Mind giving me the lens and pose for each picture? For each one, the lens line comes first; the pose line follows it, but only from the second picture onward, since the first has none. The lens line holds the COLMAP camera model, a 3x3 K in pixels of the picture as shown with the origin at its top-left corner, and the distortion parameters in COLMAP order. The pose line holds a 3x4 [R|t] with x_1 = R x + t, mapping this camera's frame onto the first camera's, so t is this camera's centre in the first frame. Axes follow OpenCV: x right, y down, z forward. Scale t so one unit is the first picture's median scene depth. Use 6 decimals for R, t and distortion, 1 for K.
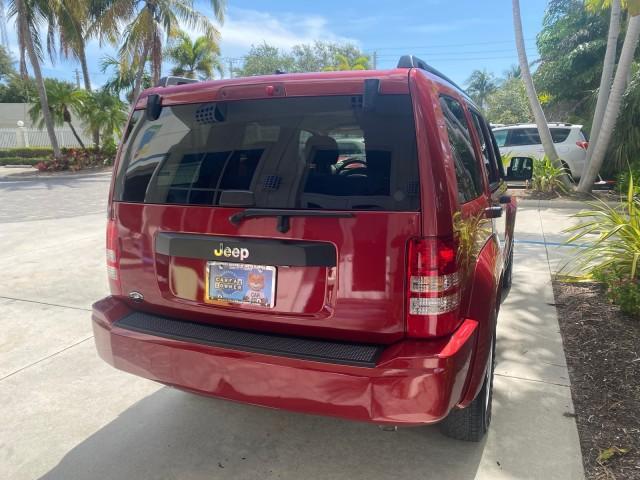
lens RADIAL K [[489.4, 0, 318.5], [0, 489.4, 234.0], [0, 0, 1]] dist [0.030735, -0.033571]
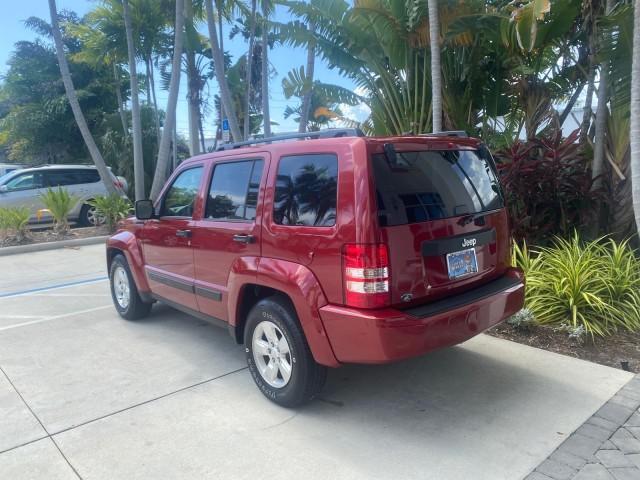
lens RADIAL K [[489.4, 0, 318.5], [0, 489.4, 234.0], [0, 0, 1]] dist [0.030735, -0.033571]
pose [[0.425483, -0.115854, 0.897520, -1.102016], [0.188838, 0.981305, 0.037147, -0.086916], [-0.885045, 0.153681, 0.439406, 0.425761]]
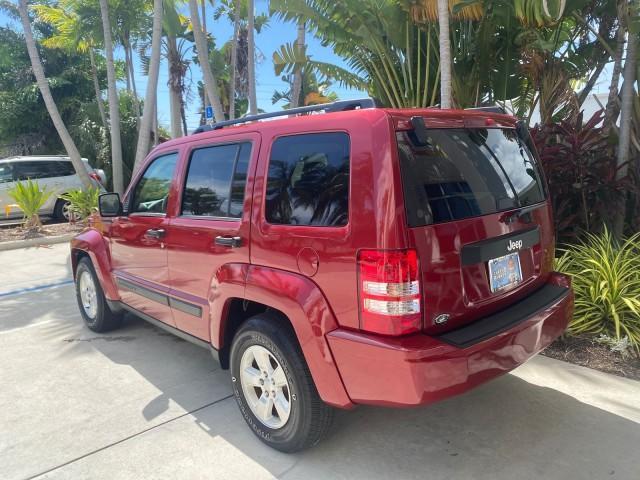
lens RADIAL K [[489.4, 0, 318.5], [0, 489.4, 234.0], [0, 0, 1]] dist [0.030735, -0.033571]
pose [[0.402206, -0.132668, 0.905886, -0.920591], [0.195878, 0.979005, 0.056408, -0.098012], [-0.894350, 0.154755, 0.419749, 0.540742]]
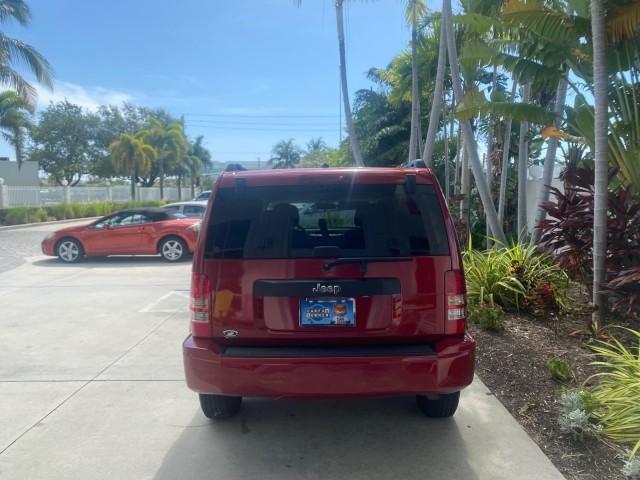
lens RADIAL K [[489.4, 0, 318.5], [0, 489.4, 234.0], [0, 0, 1]] dist [0.030735, -0.033571]
pose [[0.927382, -0.020122, 0.373575, -0.431729], [0.066389, 0.991556, -0.111398, 0.019761], [-0.368179, 0.128110, 0.920887, -0.196511]]
